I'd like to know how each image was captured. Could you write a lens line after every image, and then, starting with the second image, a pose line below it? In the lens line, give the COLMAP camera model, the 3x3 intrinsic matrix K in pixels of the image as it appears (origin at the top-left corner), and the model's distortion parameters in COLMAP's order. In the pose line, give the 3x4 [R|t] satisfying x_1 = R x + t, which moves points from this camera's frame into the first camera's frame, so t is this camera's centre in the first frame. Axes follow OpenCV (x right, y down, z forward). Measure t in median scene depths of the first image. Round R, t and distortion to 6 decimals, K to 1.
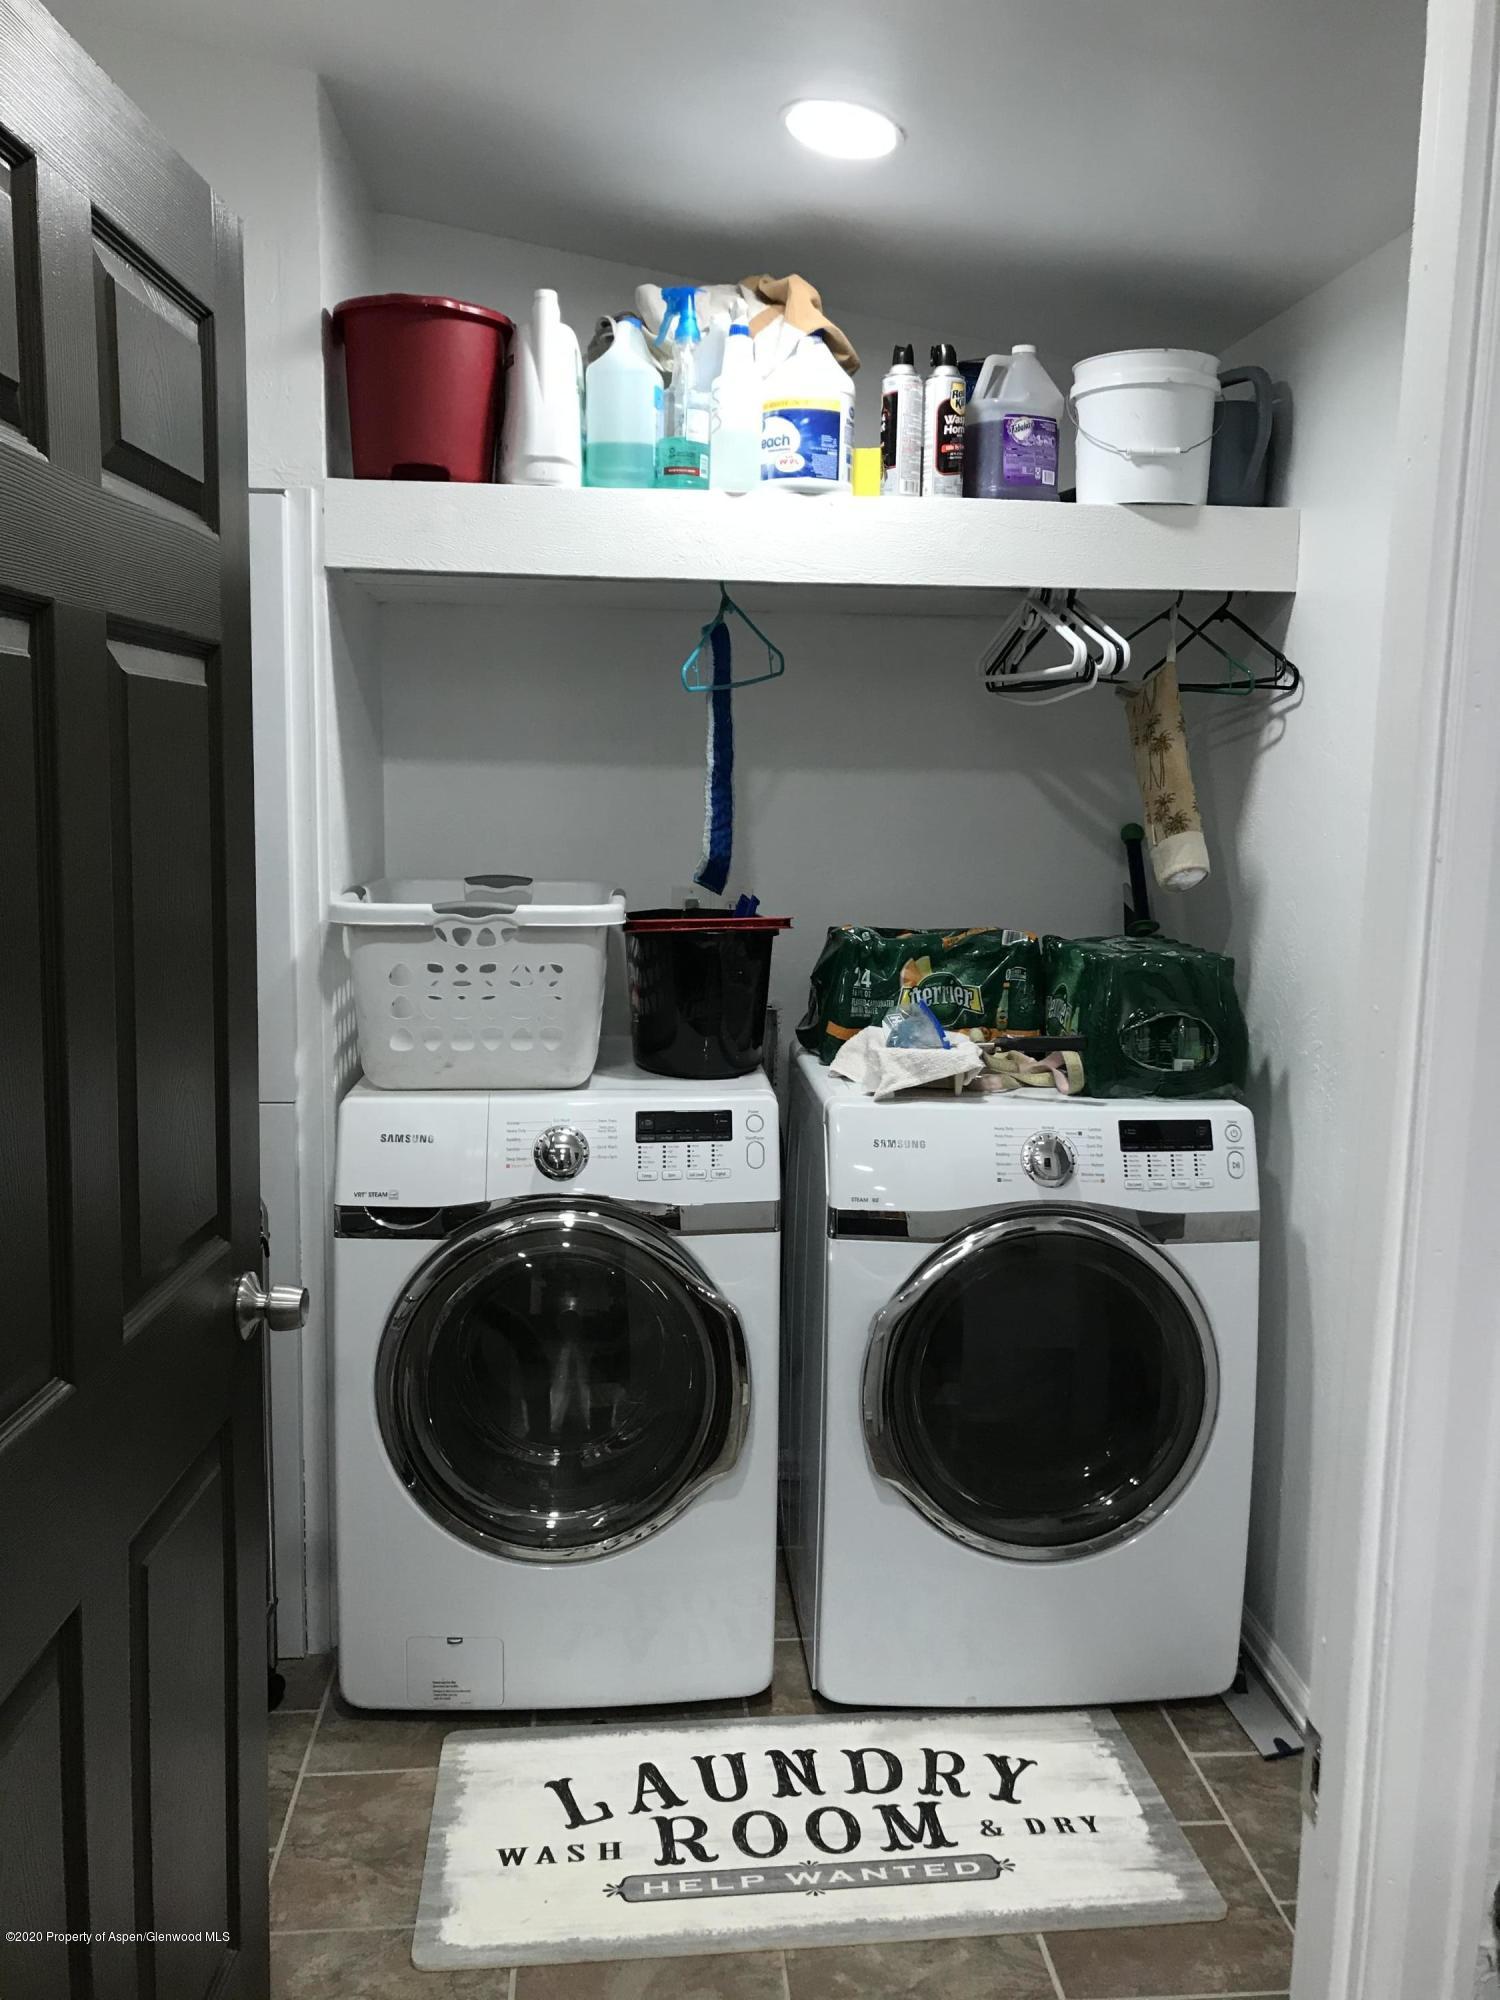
lens RADIAL K [[1657.8, 0, 761.3], [0, 1657.8, 972.5], [0, 0, 1]] dist [0.048430, -0.041069]
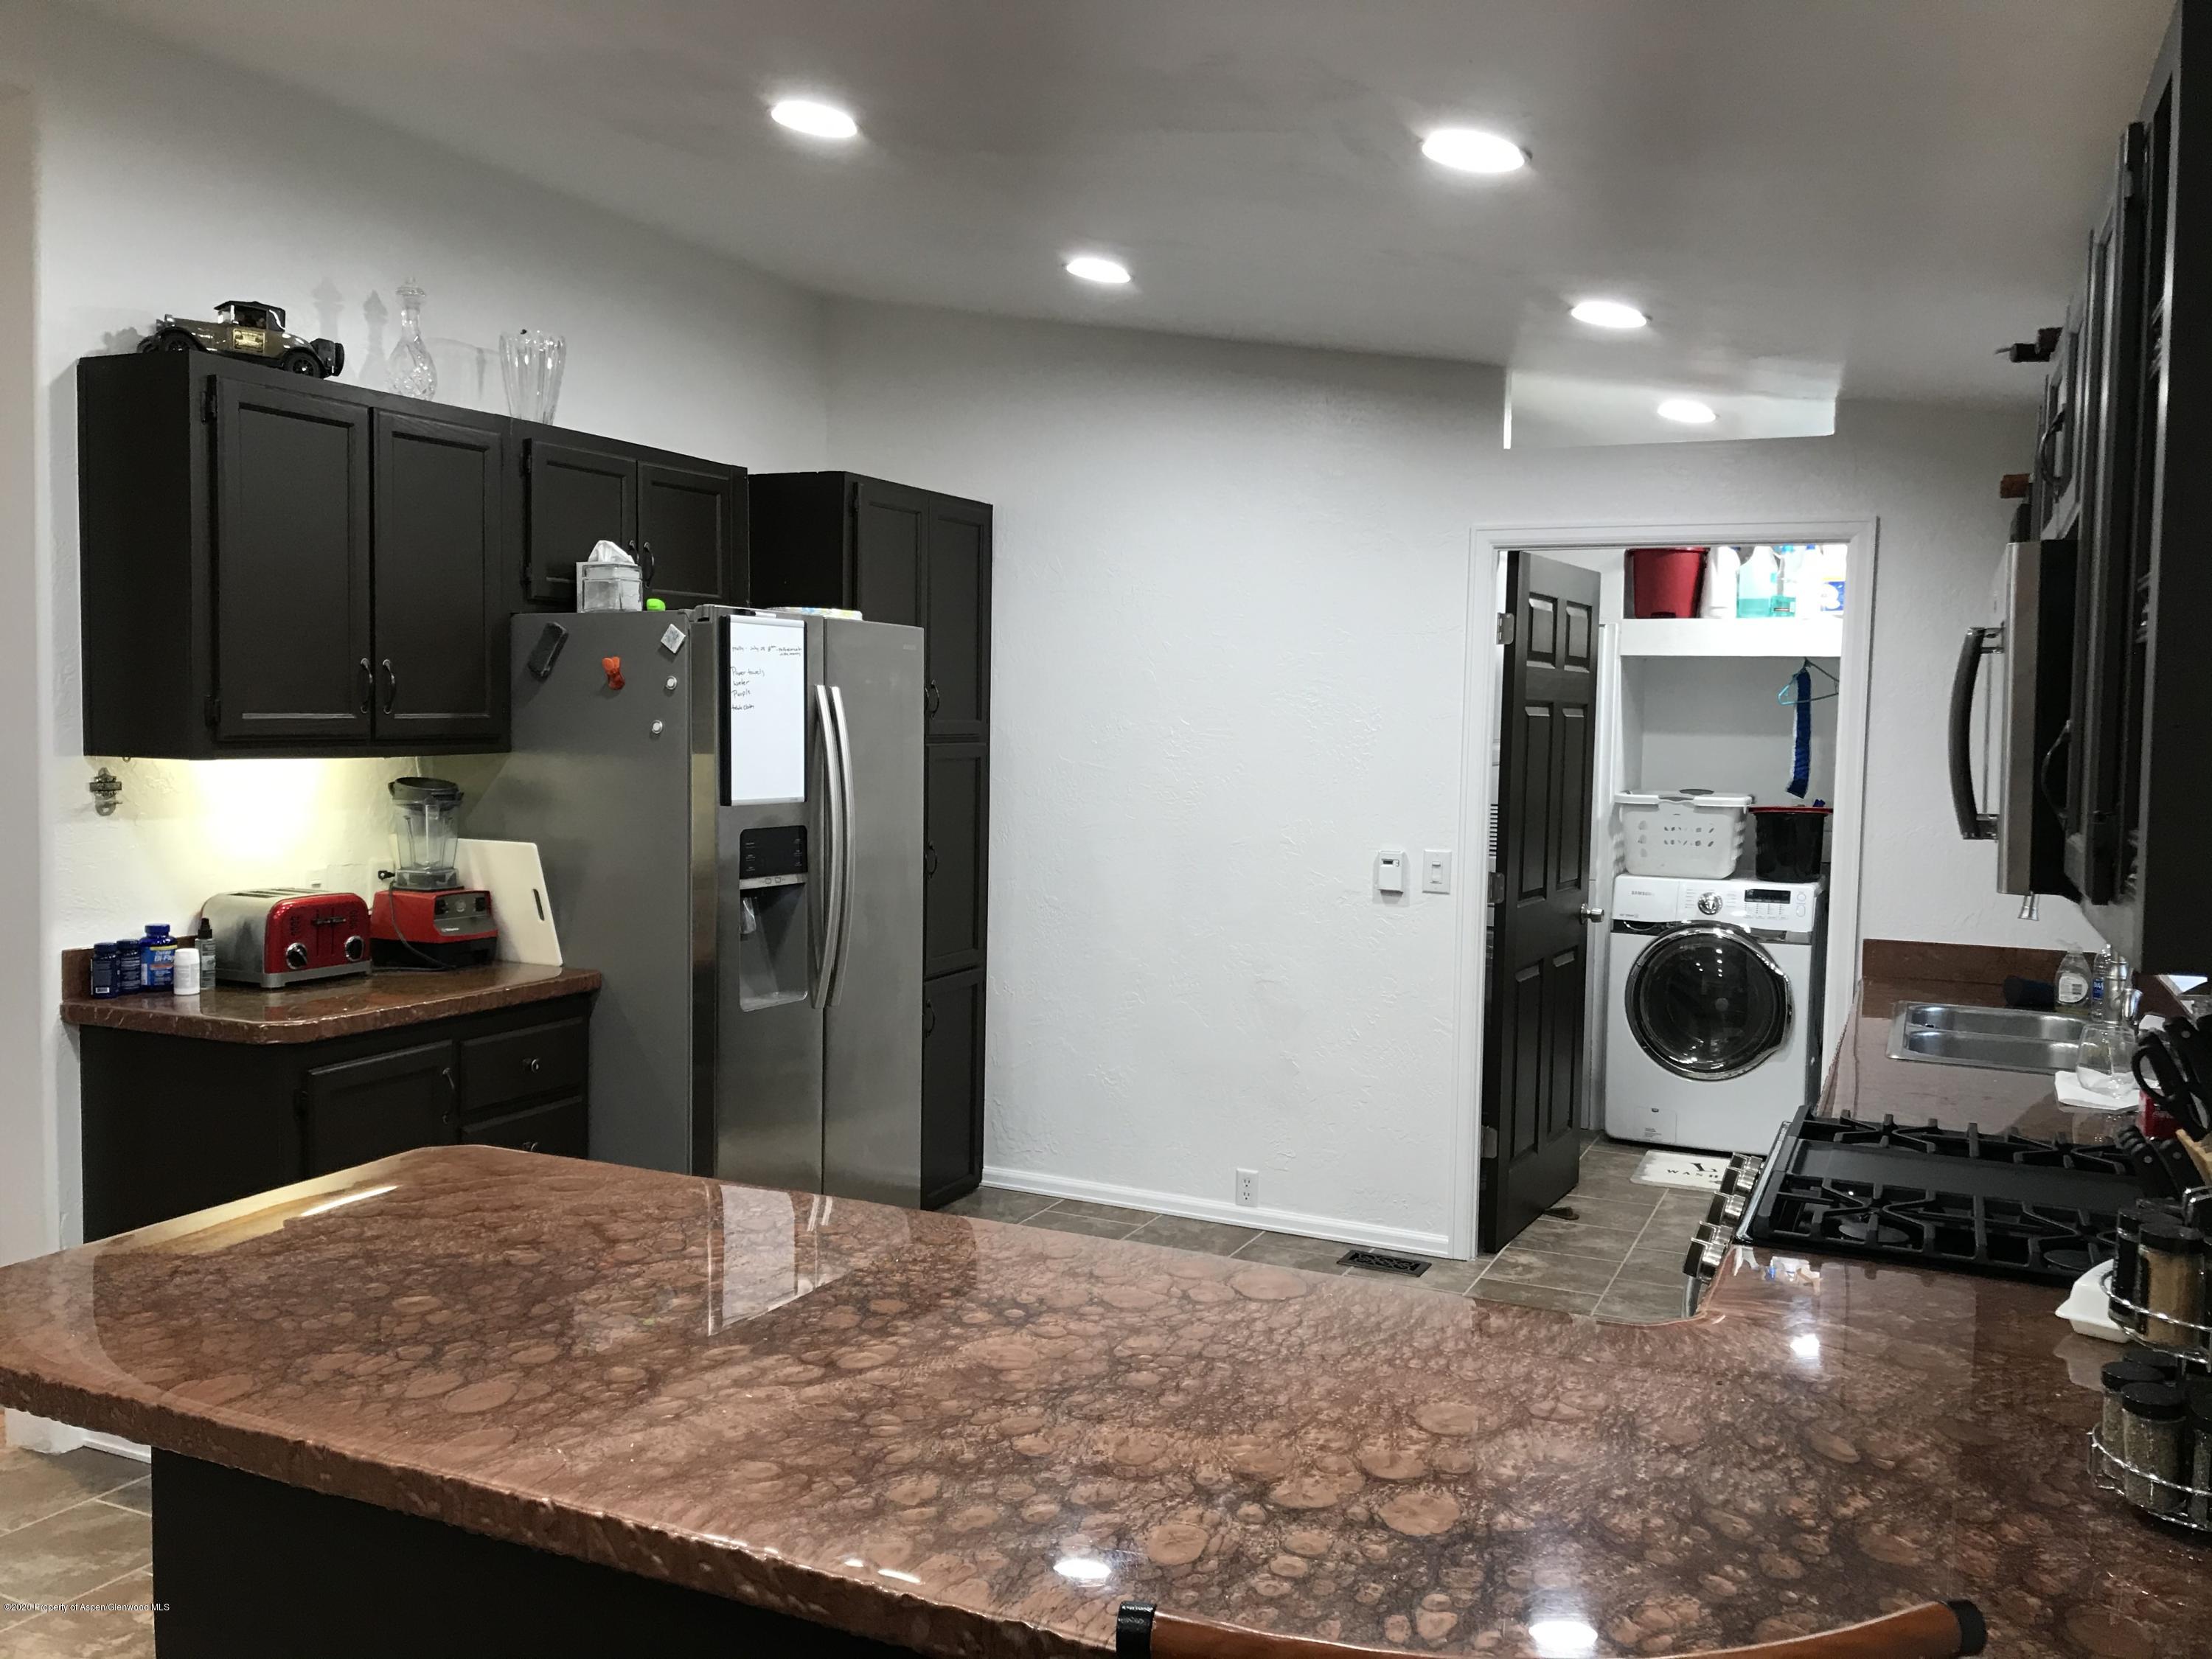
lens RADIAL K [[1833.5, 0, 1094.9], [0, 1833.5, 817.3], [0, 0, 1]] dist [0.048430, -0.041069]
pose [[0.865190, 0.028206, -0.500650, 0.414756], [-0.063466, 0.996547, -0.053533, 0.177937], [0.497411, 0.078090, 0.863993, -1.639160]]
